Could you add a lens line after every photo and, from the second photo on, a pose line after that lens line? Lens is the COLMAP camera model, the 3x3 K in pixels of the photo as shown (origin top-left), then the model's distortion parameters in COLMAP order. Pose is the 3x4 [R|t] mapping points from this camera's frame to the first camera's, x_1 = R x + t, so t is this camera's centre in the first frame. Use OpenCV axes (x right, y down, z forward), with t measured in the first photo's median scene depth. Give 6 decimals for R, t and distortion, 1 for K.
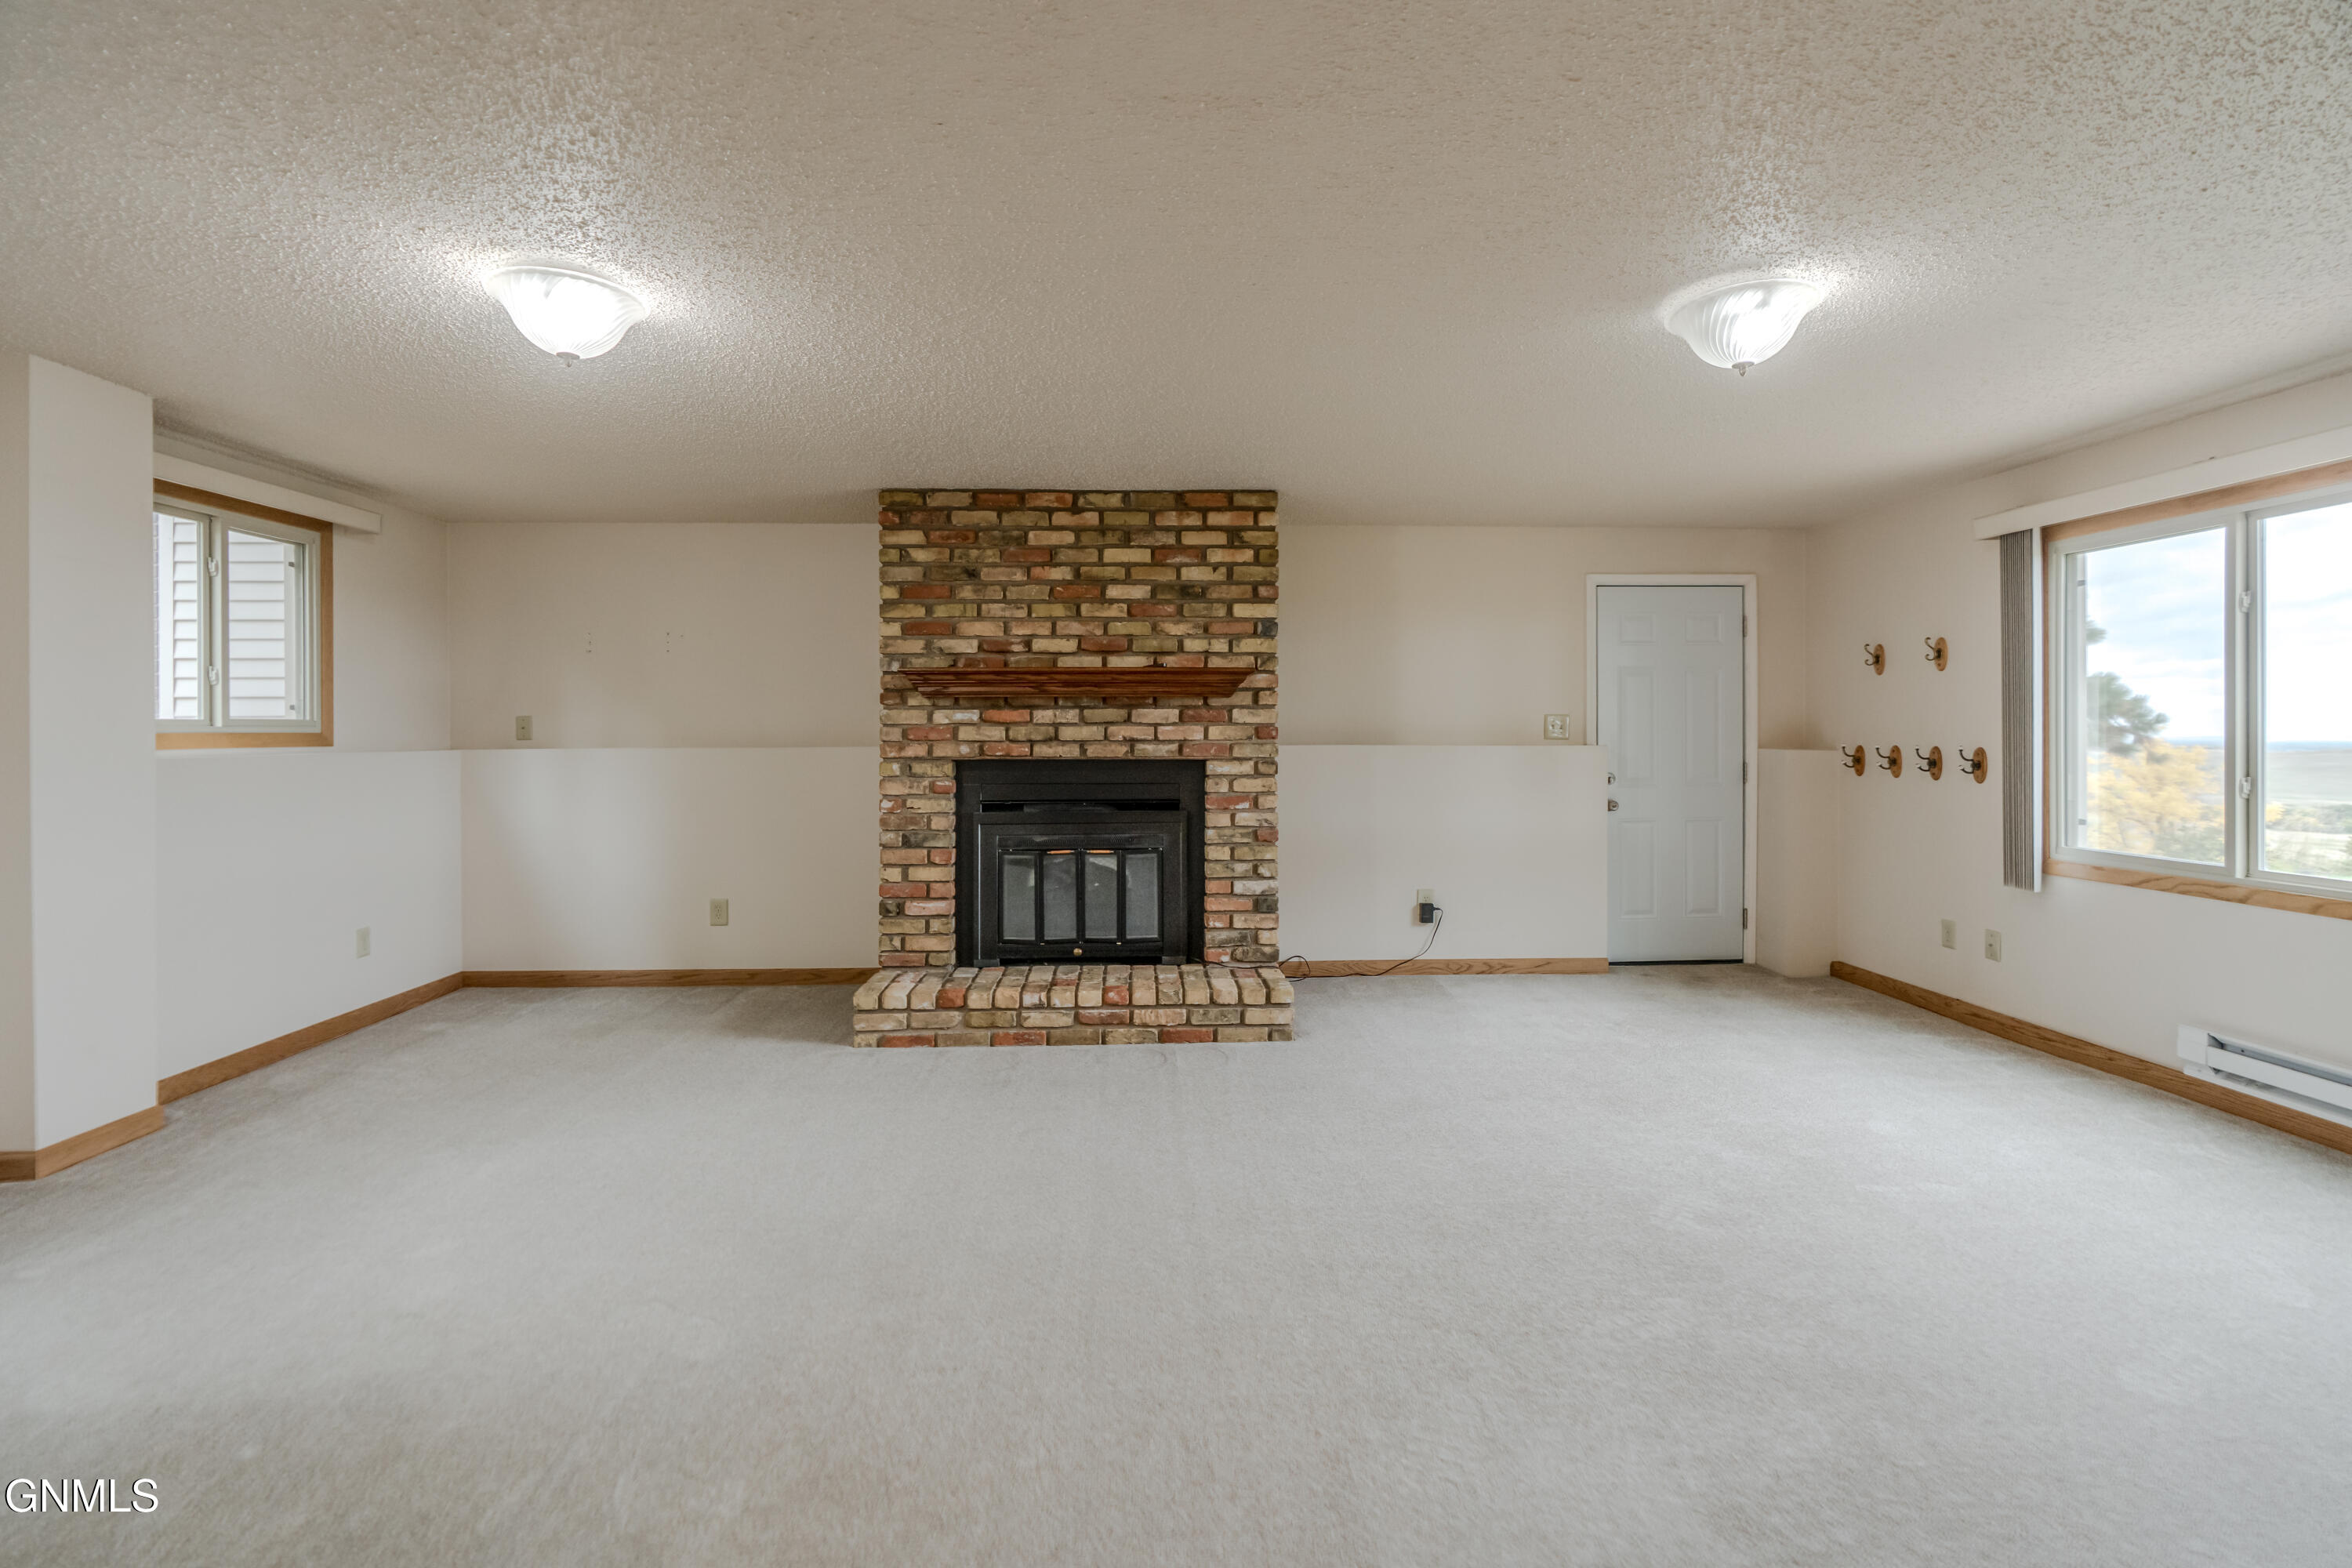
lens RADIAL K [[1038.5, 0, 1160.6], [0, 1038.5, 729.7], [0, 0, 1]] dist [-0.000162, 0.000050]
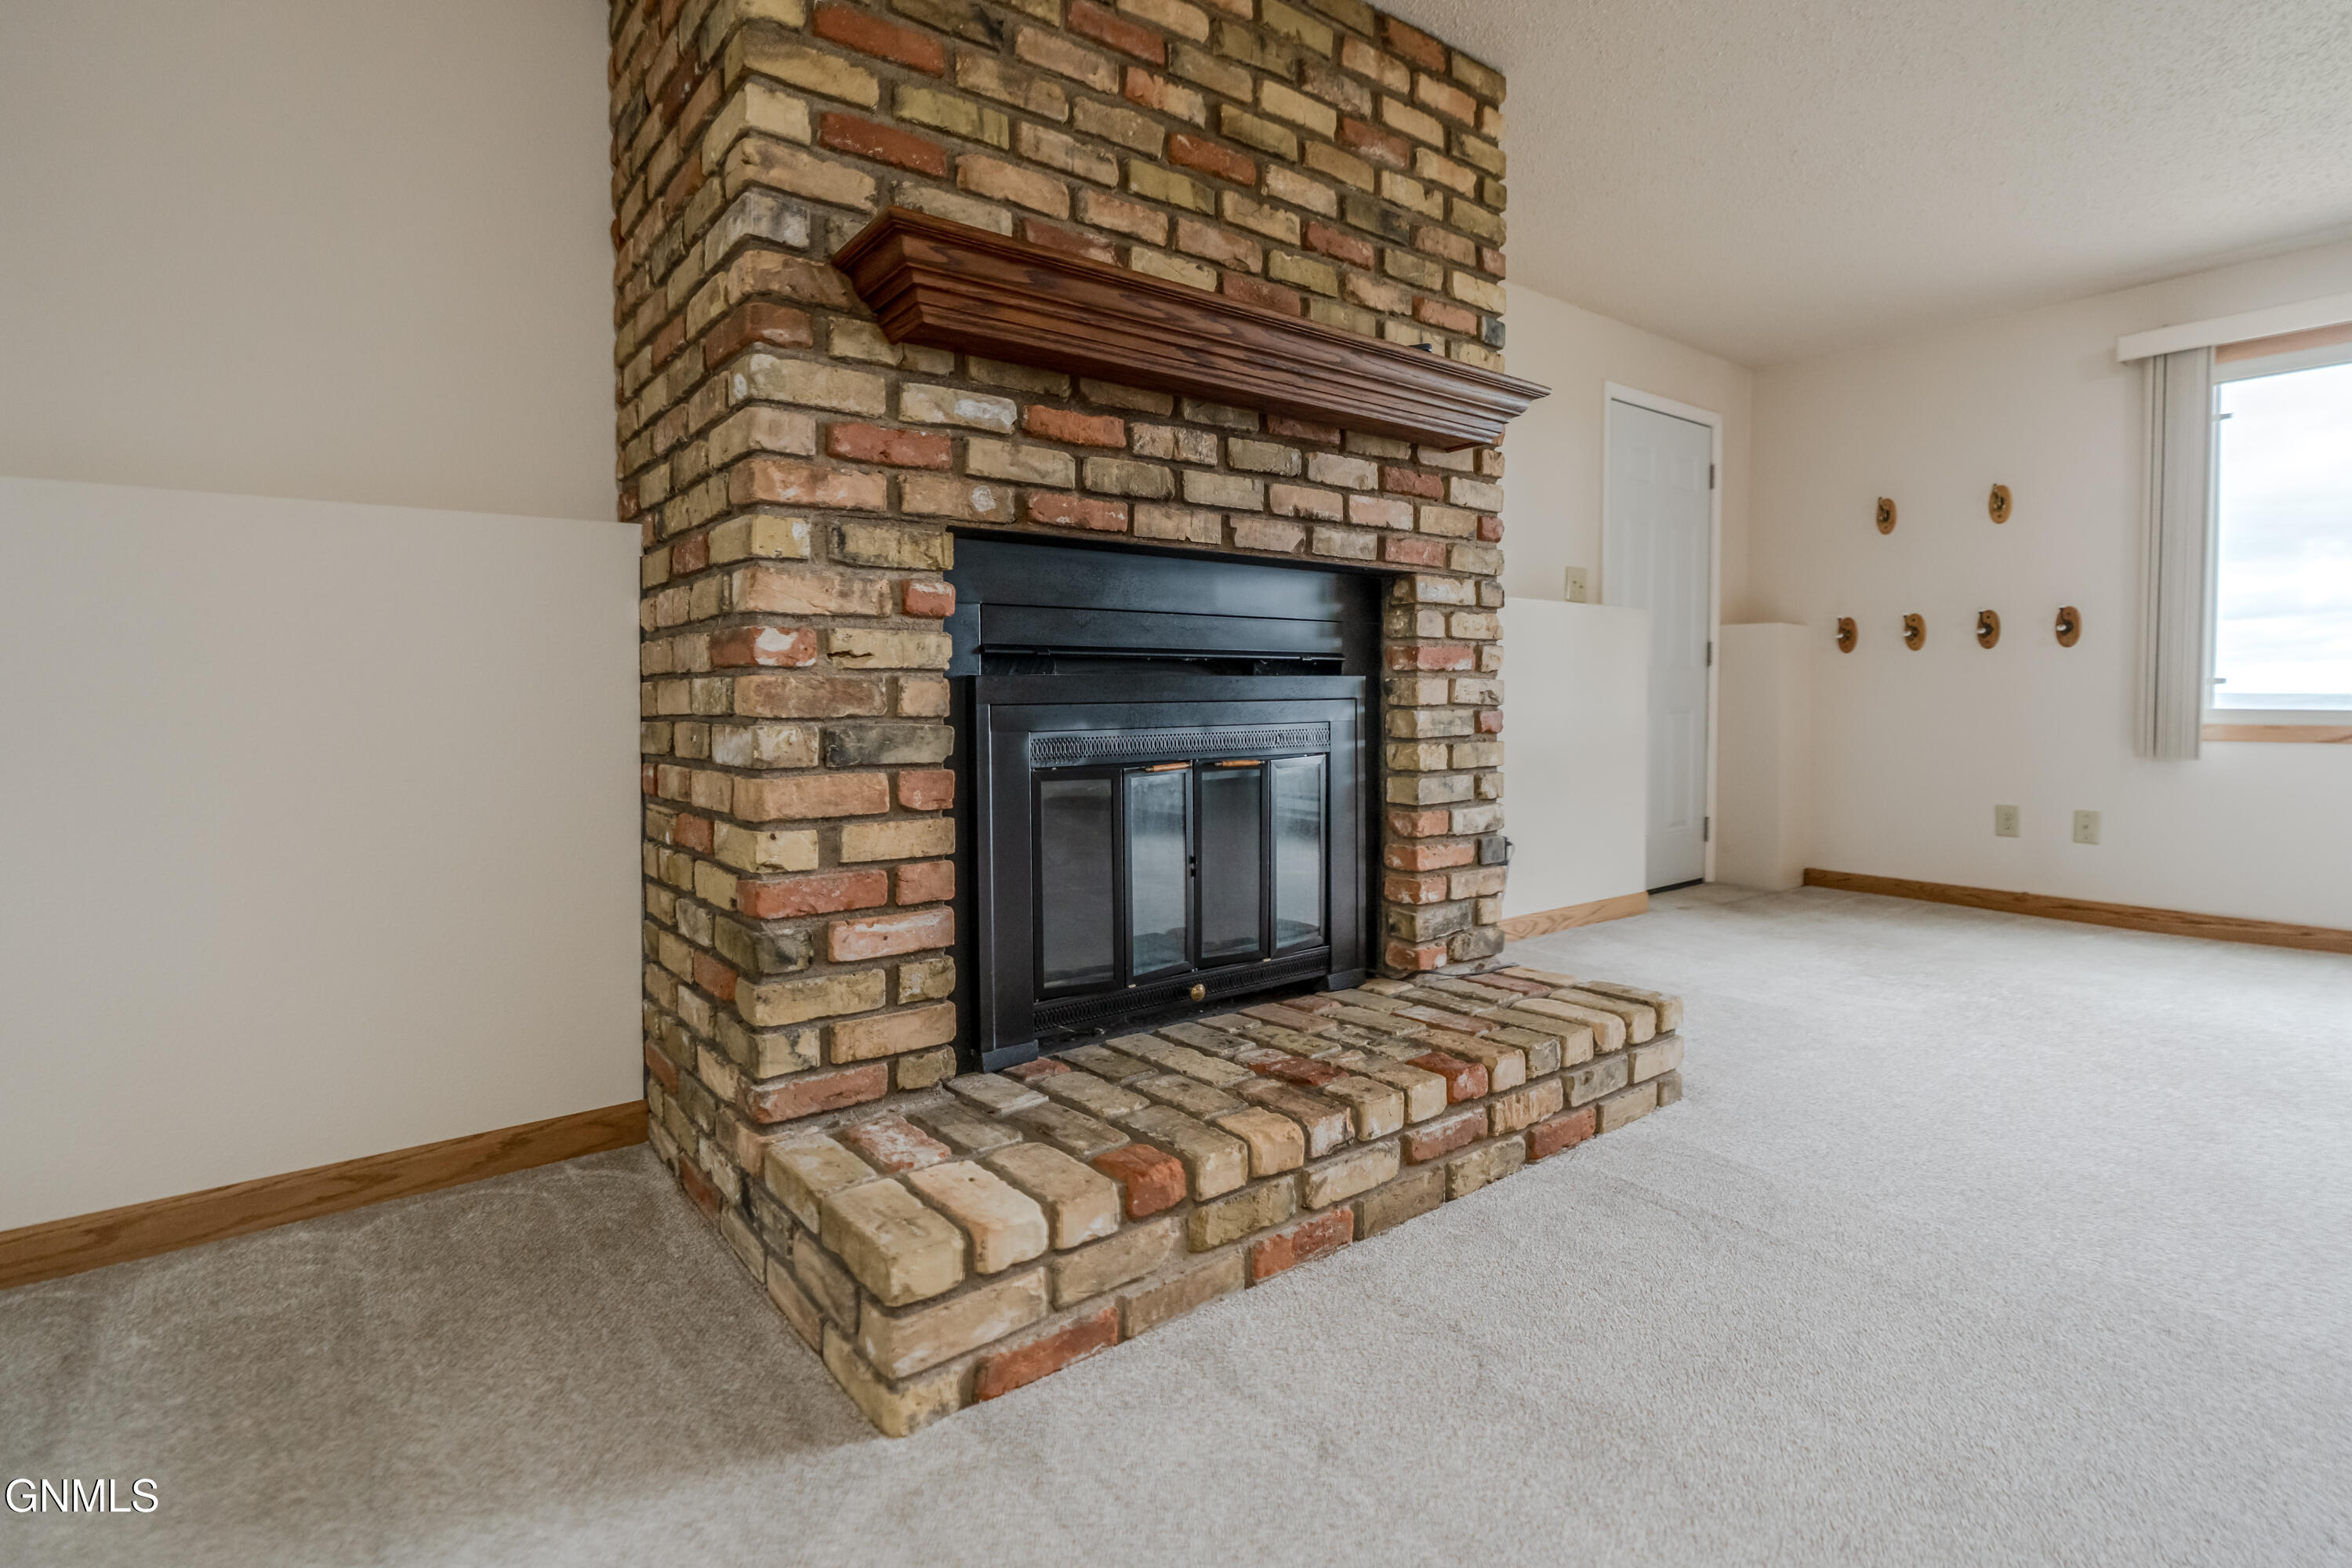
lens RADIAL K [[1110.6, 0, 1175.8], [0, 1110.6, 721.4], [0, 0, 1]] dist [-0.000214, 0.000179]
pose [[0.819259, -0.014323, 0.573245, -0.360469], [-0.001132, 0.999646, 0.026595, 0.087445], [-0.573423, -0.022437, 0.818952, 0.629130]]
